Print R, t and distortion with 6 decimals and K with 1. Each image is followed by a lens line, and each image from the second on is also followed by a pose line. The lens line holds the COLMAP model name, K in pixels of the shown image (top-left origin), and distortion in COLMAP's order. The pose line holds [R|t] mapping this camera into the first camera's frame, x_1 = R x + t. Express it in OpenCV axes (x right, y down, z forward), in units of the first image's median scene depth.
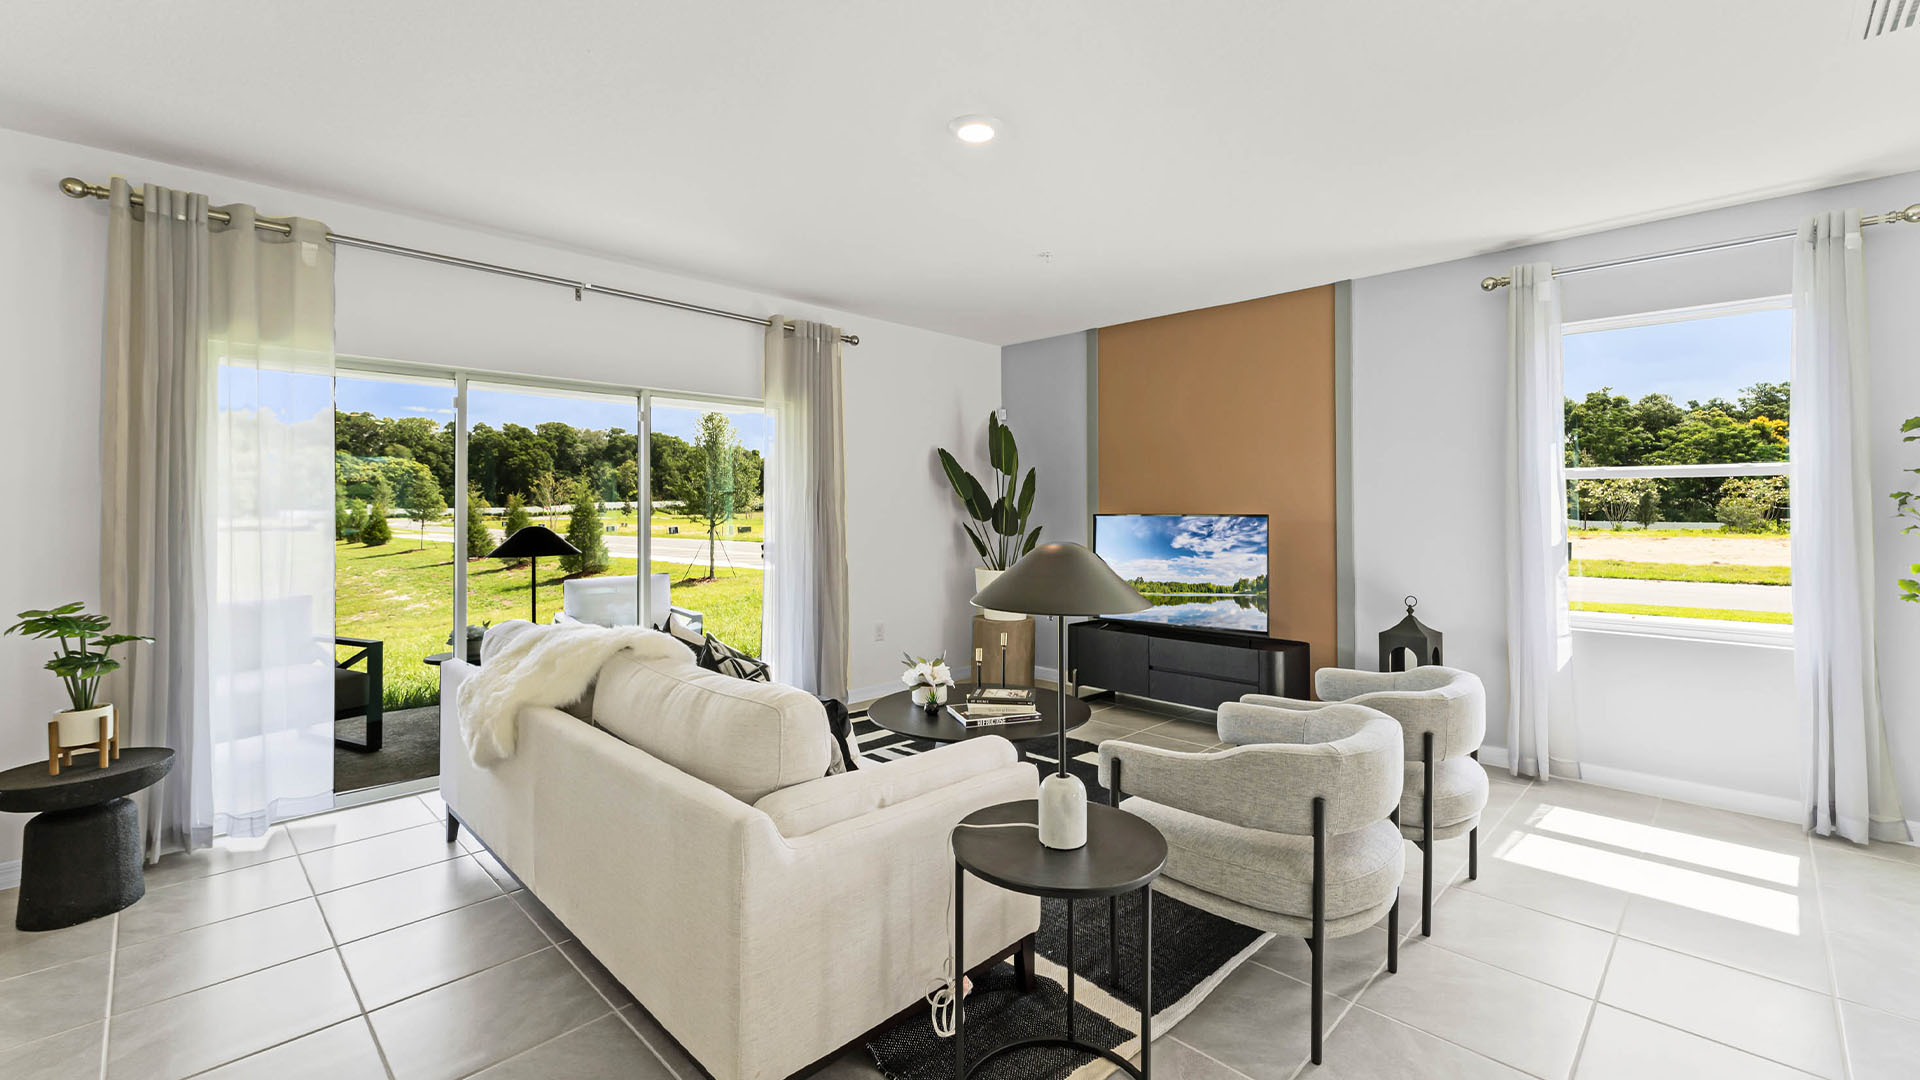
lens RADIAL K [[794.7, 0, 975.4], [0, 794.7, 499.5], [0, 0, 1]] dist [0.000985, 0.000780]
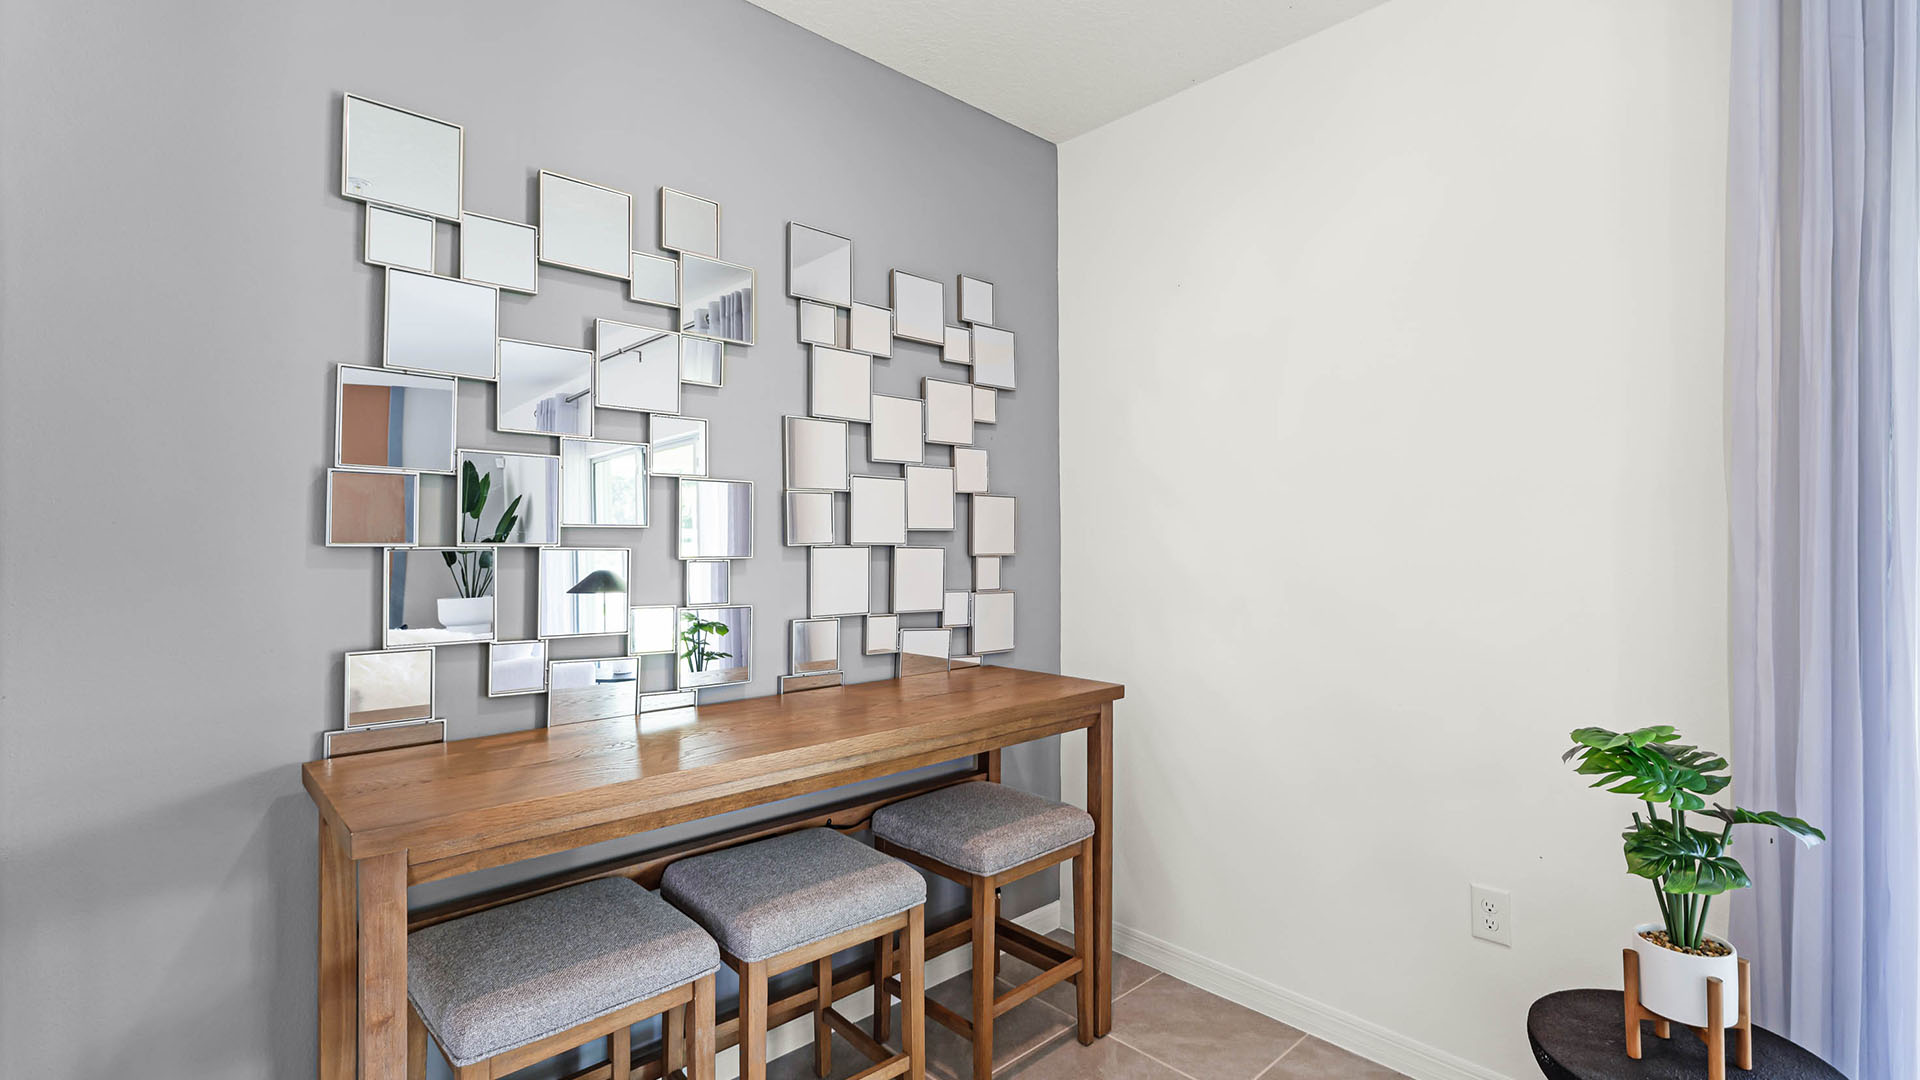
lens RADIAL K [[860.8, 0, 970.3], [0, 860.8, 540.3], [0, 0, 1]] dist [-0.001238, 0.000092]
pose [[-0.029021, 0.012895, -0.999496, -0.577937], [0.014411, 0.999818, 0.012481, 0.001503], [0.999475, -0.014042, -0.029201, 0.579155]]
